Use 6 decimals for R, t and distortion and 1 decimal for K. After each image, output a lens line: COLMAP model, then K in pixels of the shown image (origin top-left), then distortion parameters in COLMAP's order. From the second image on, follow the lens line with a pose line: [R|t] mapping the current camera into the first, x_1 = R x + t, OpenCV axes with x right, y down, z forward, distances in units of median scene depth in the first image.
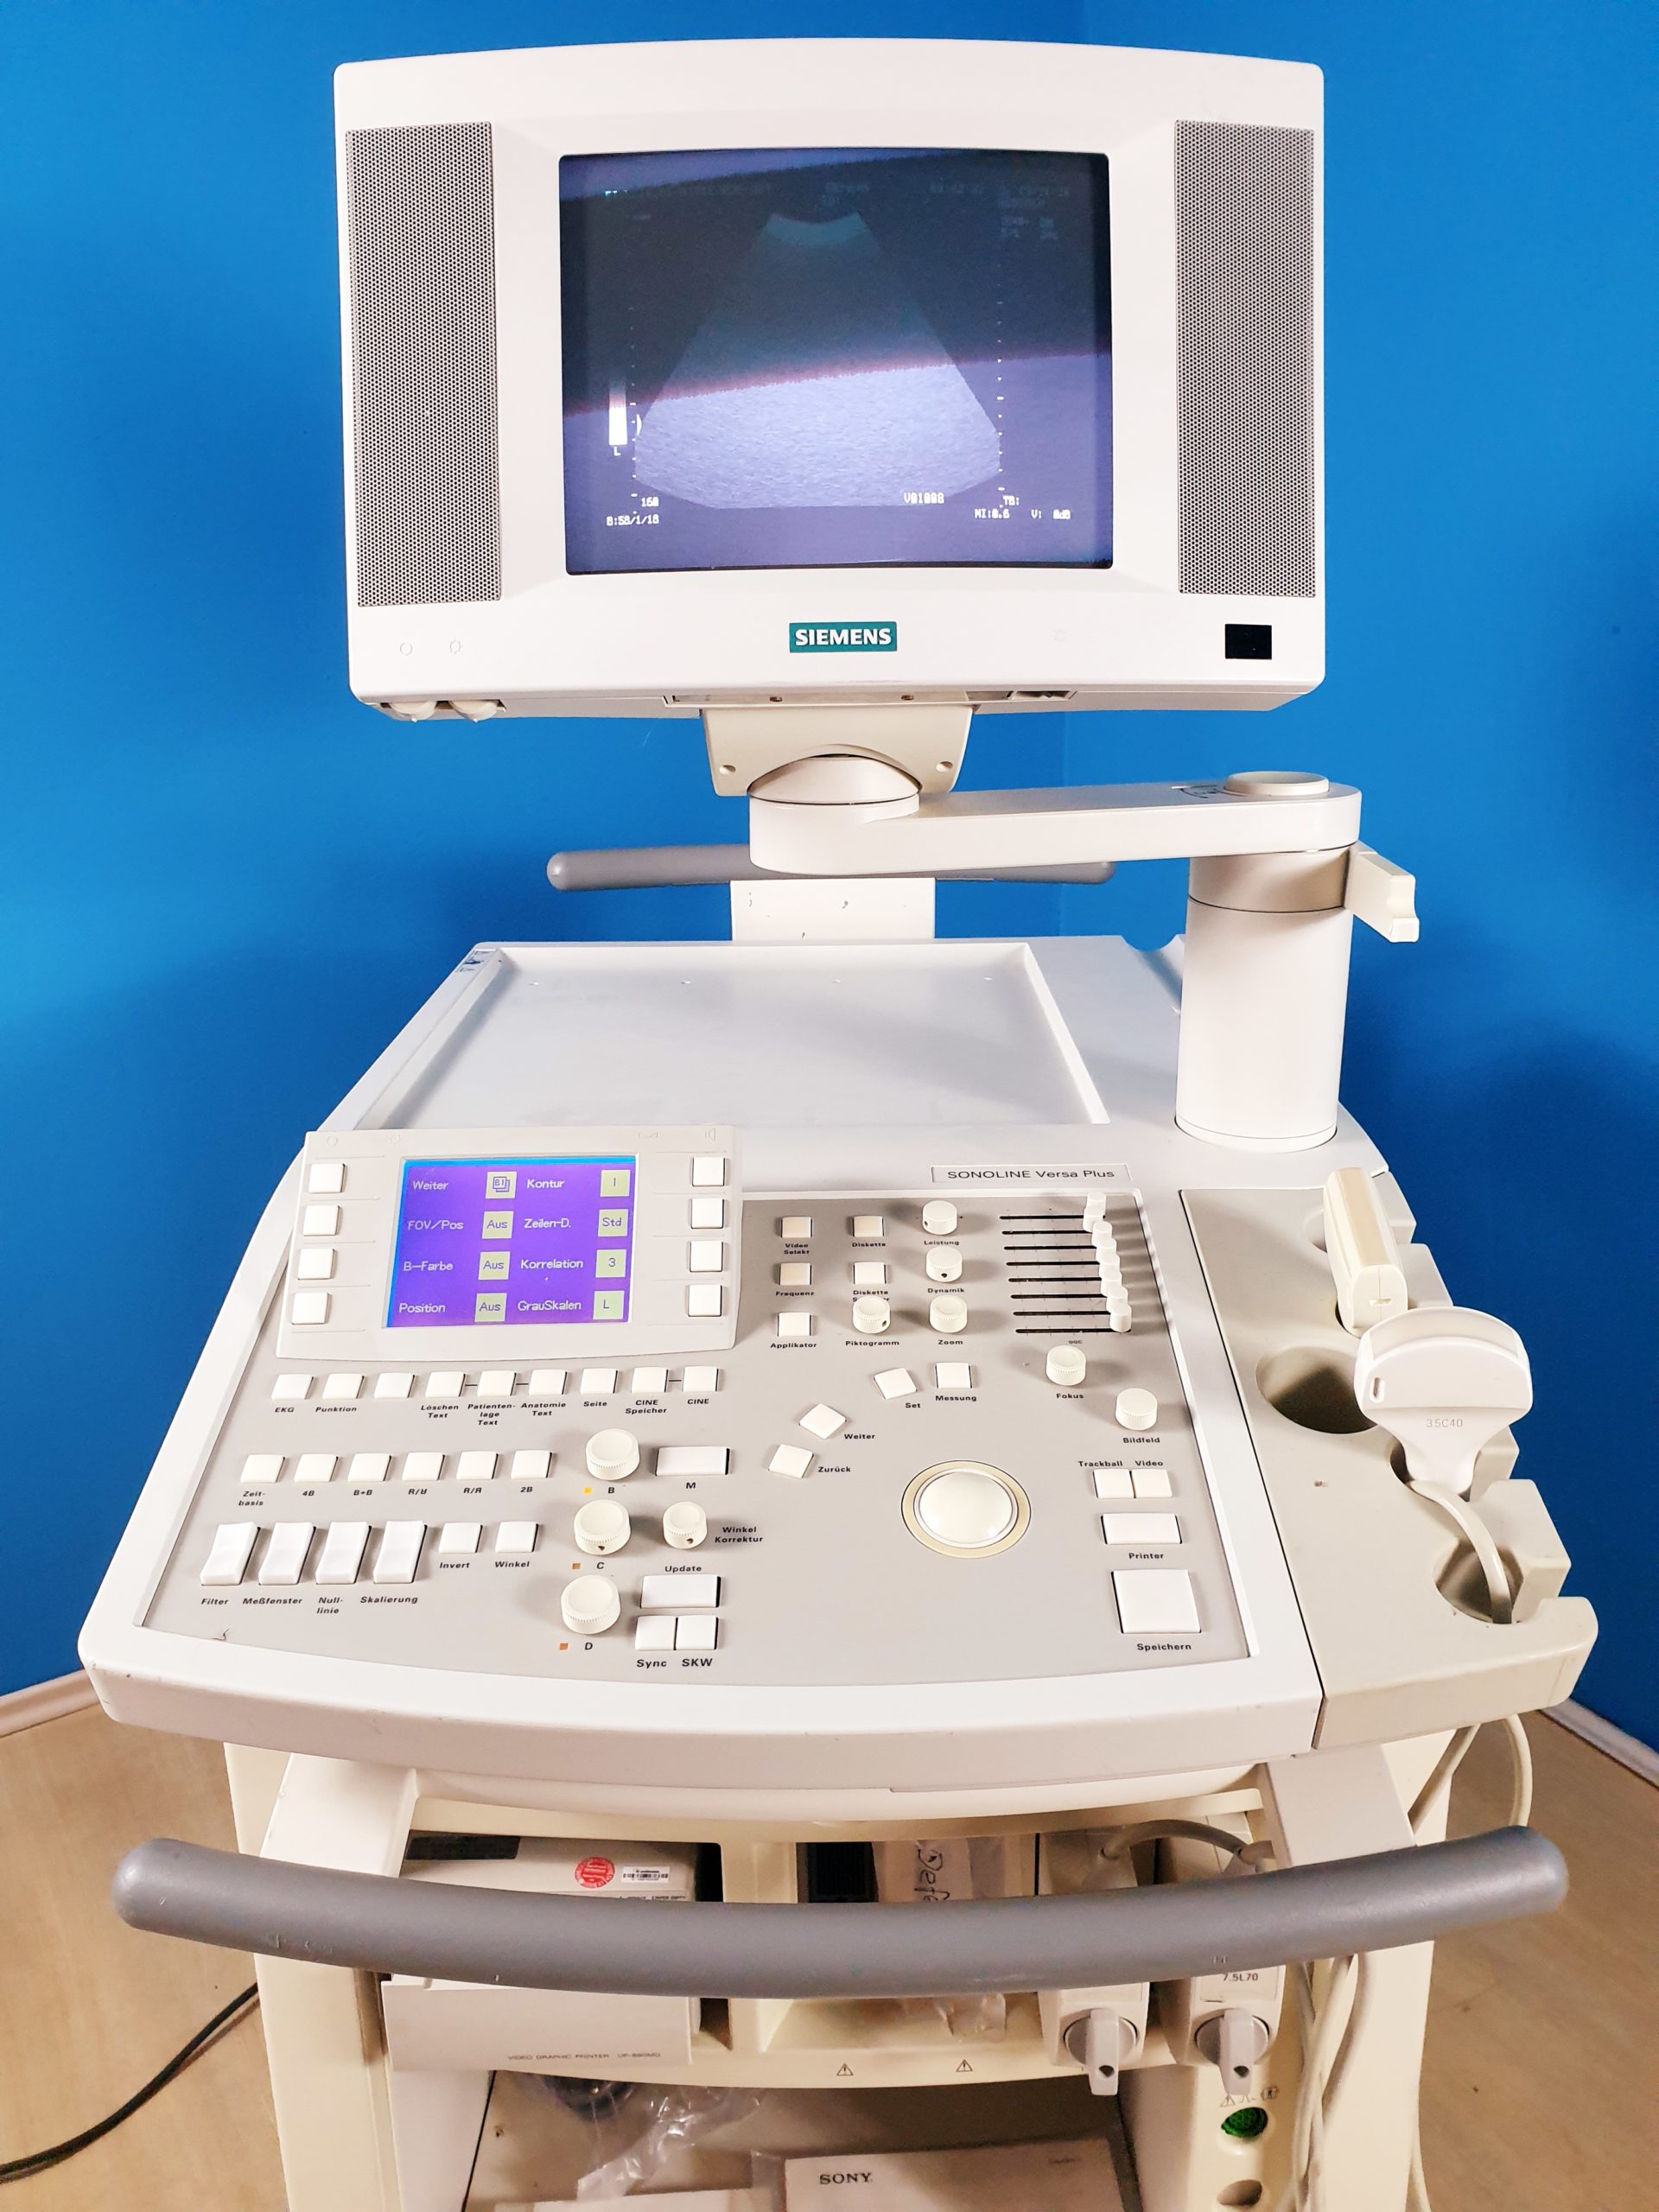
lens RADIAL K [[1691.4, 0, 816.1], [0, 1691.4, 1107.4], [0, 0, 1]] dist [0.022748, 0.000391]
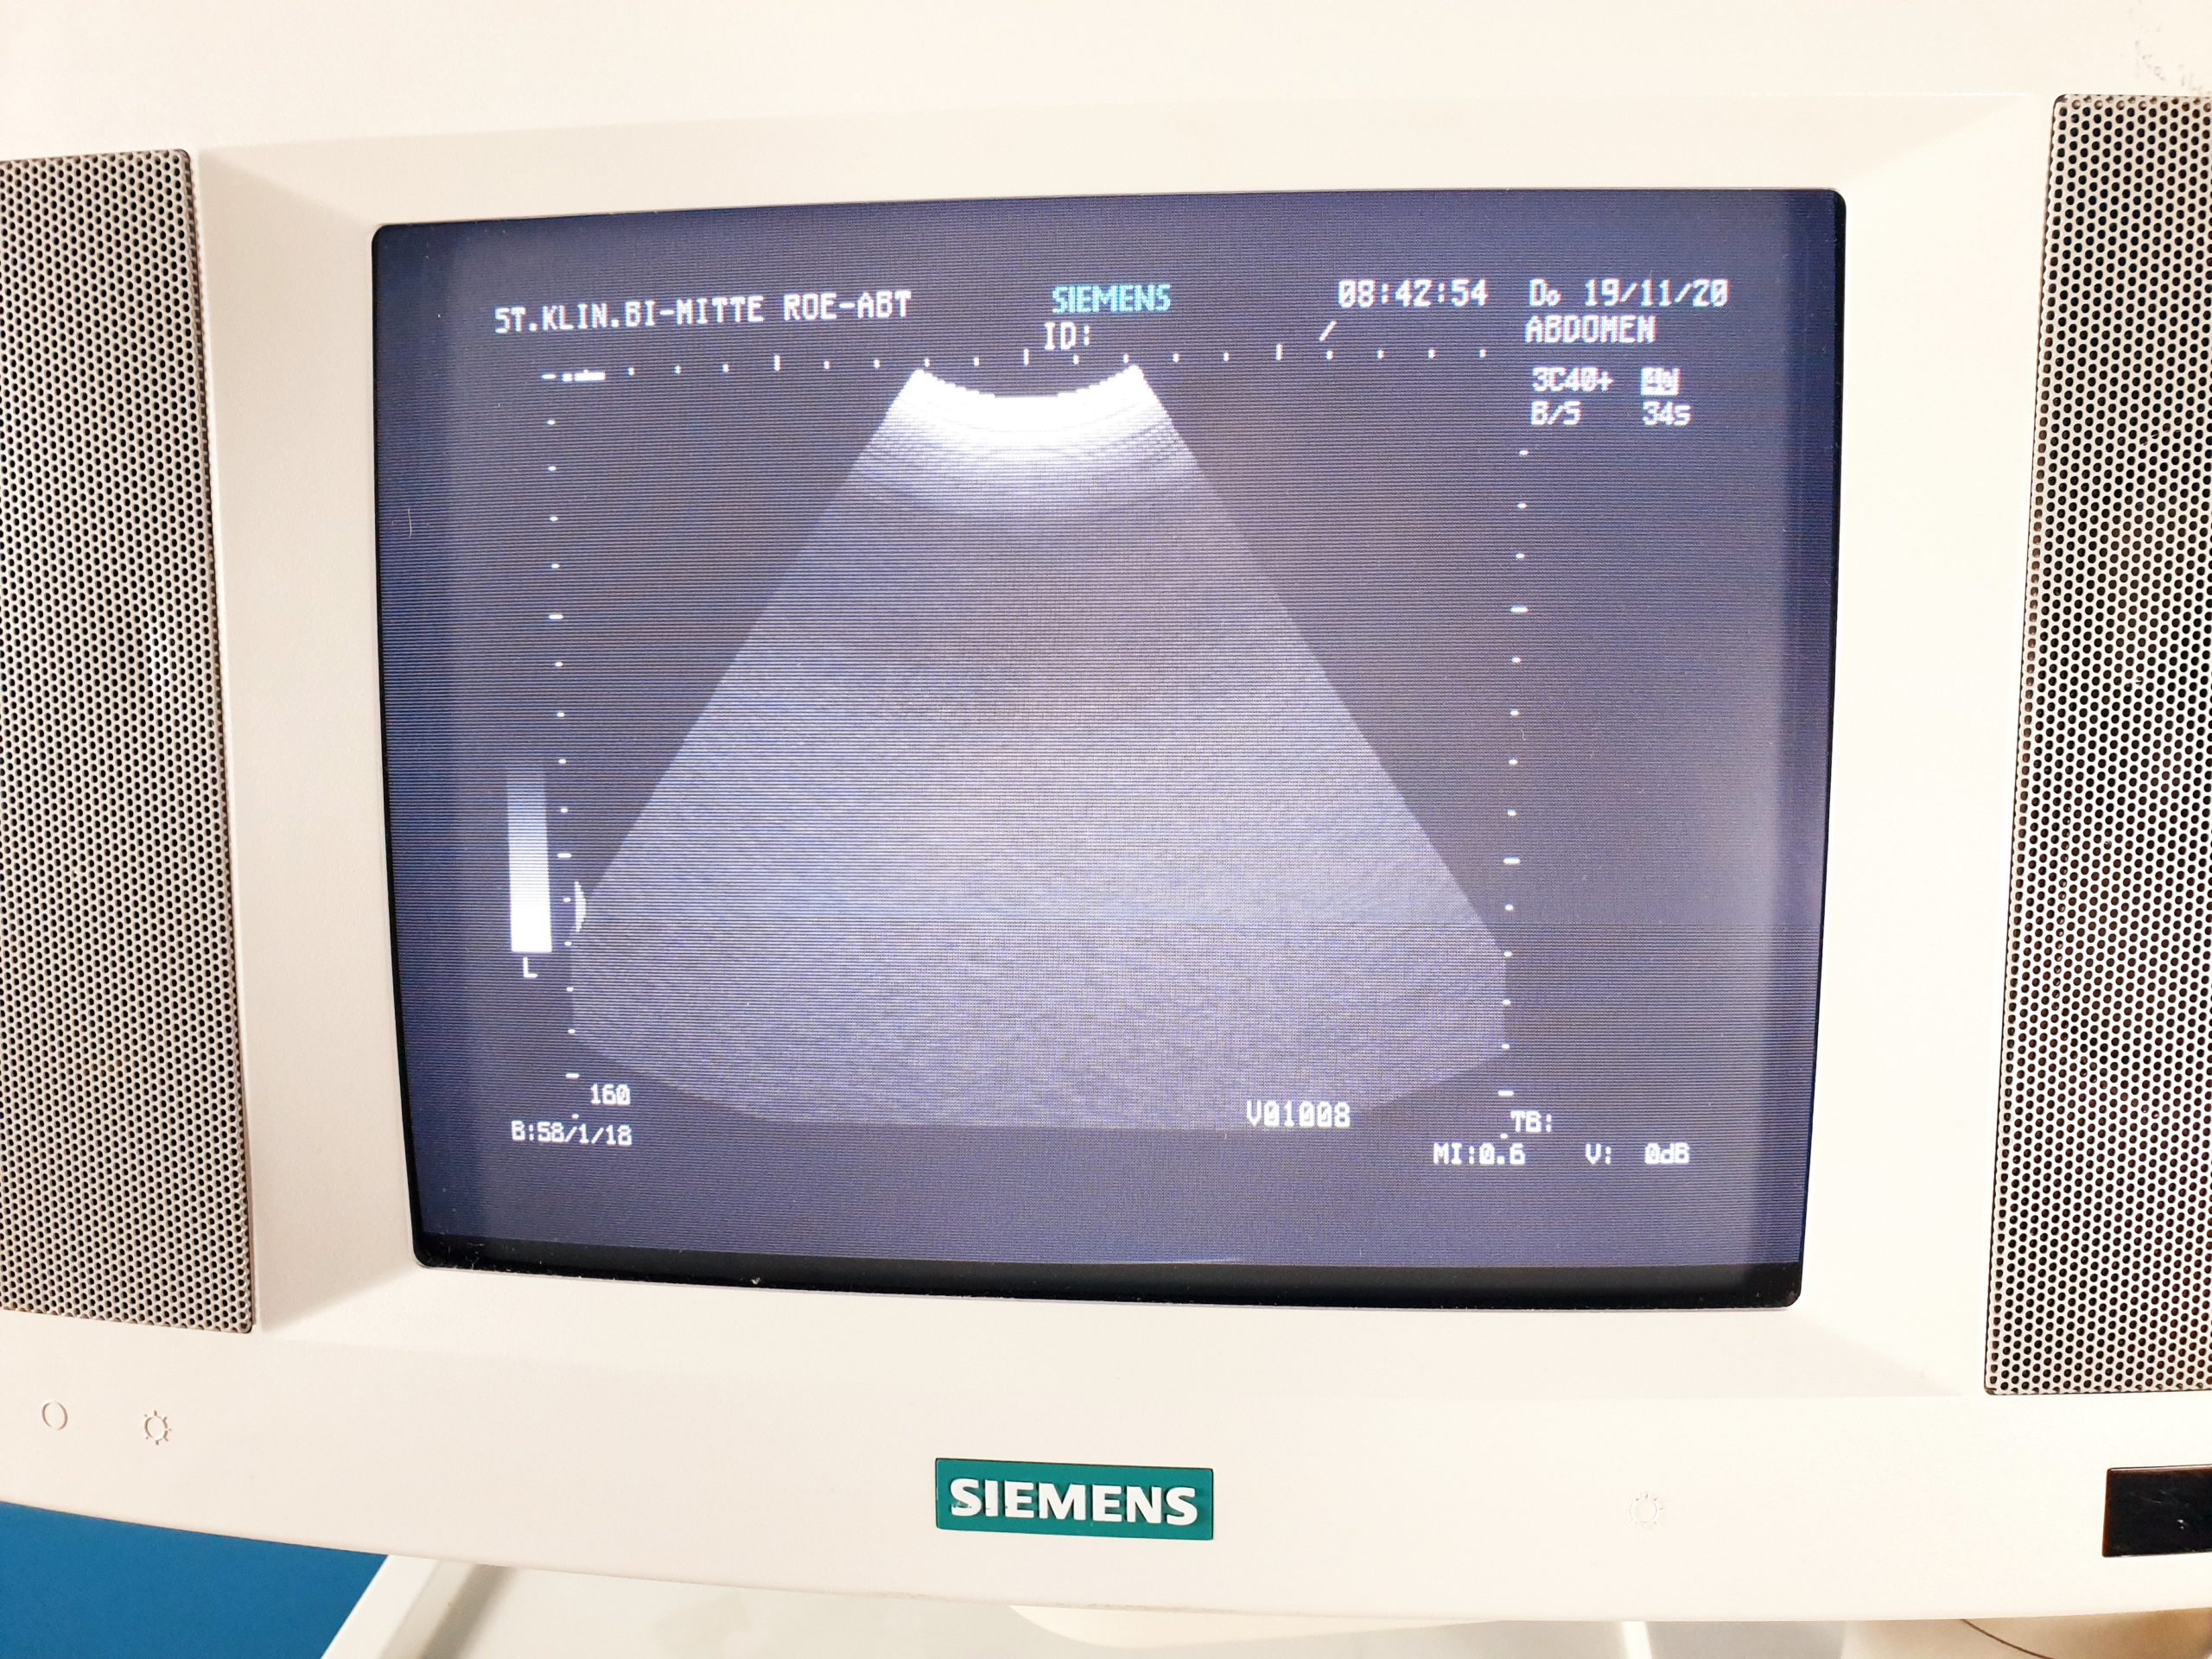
lens RADIAL K [[1669.2, 0, 1106.0], [0, 1669.2, 829.5], [0, 0, 1]] dist [-0.002844, 0.013366]
pose [[0.993238, 0.026951, -0.112924, 0.061007], [-0.016850, 0.995847, 0.089474, -0.455319], [0.114866, -0.086966, 0.989567, 0.627601]]
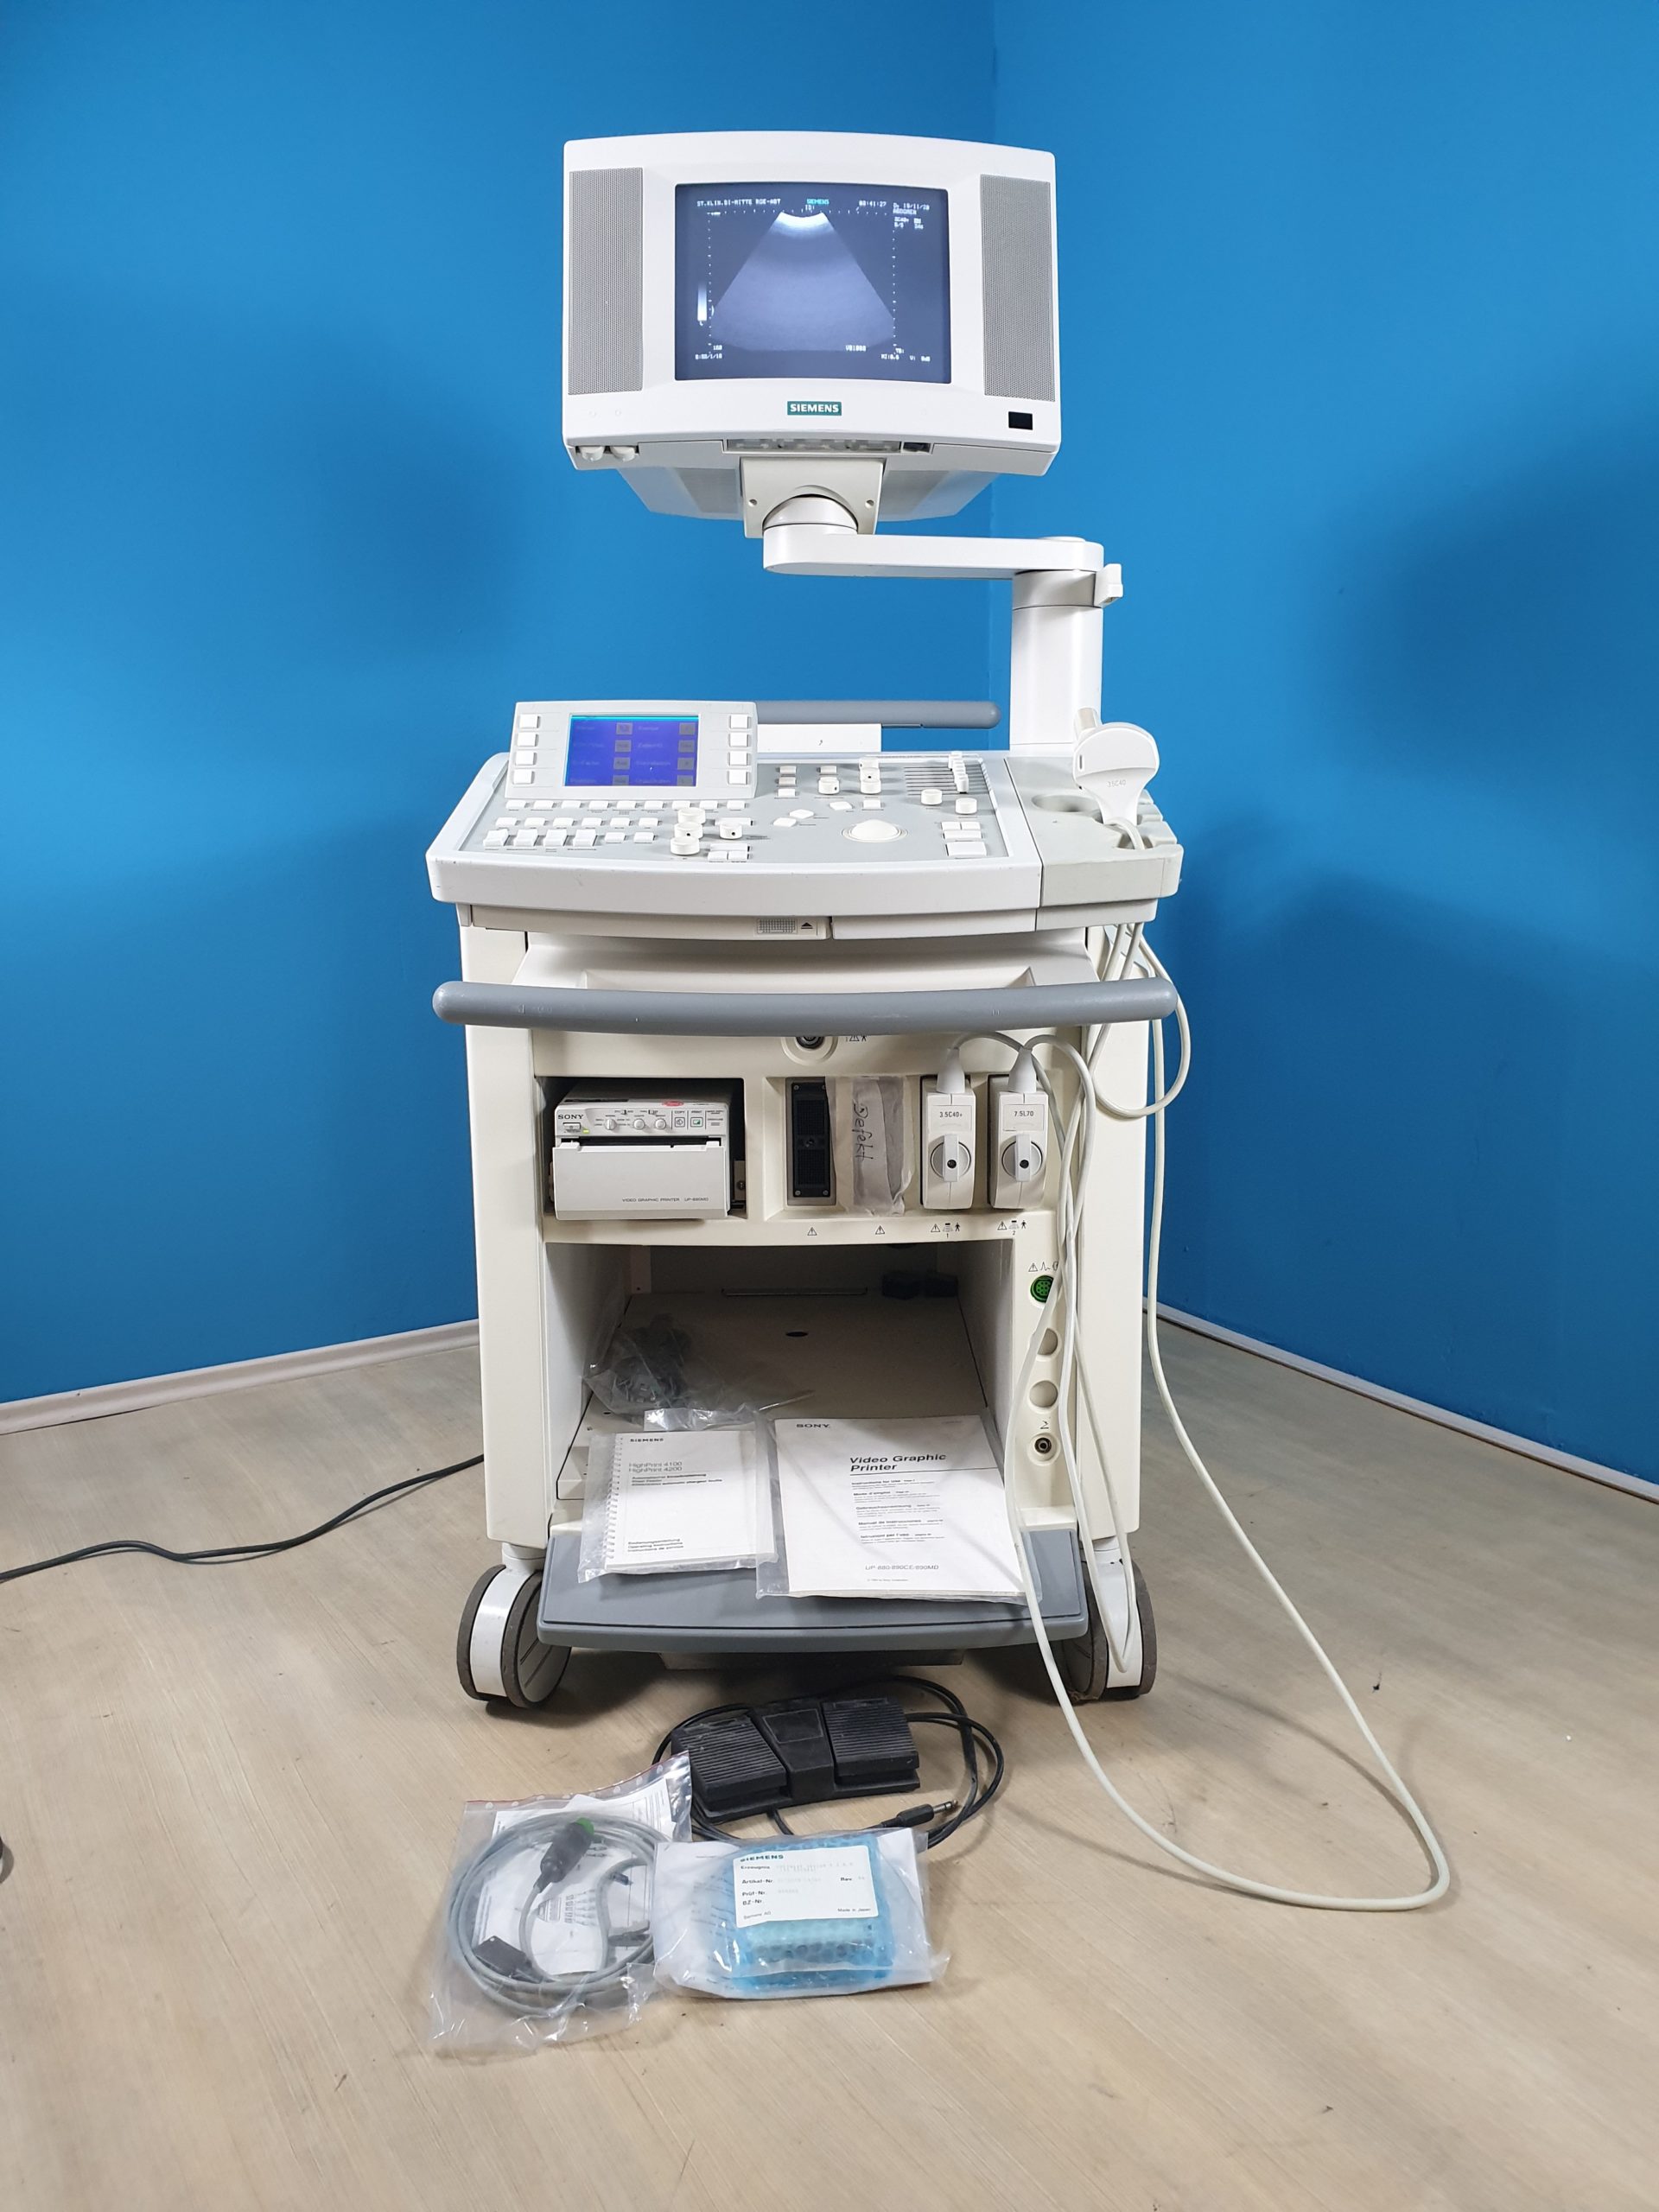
lens RADIAL K [[1669.2, 0, 829.5], [0, 1669.2, 1106.0], [0, 0, 1]] dist [-0.002844, 0.013366]
pose [[0.999820, 0.006964, 0.017627, 0.004683], [-0.004937, 0.993632, -0.112562, 0.737737], [-0.018299, 0.112455, 0.993488, -0.833786]]
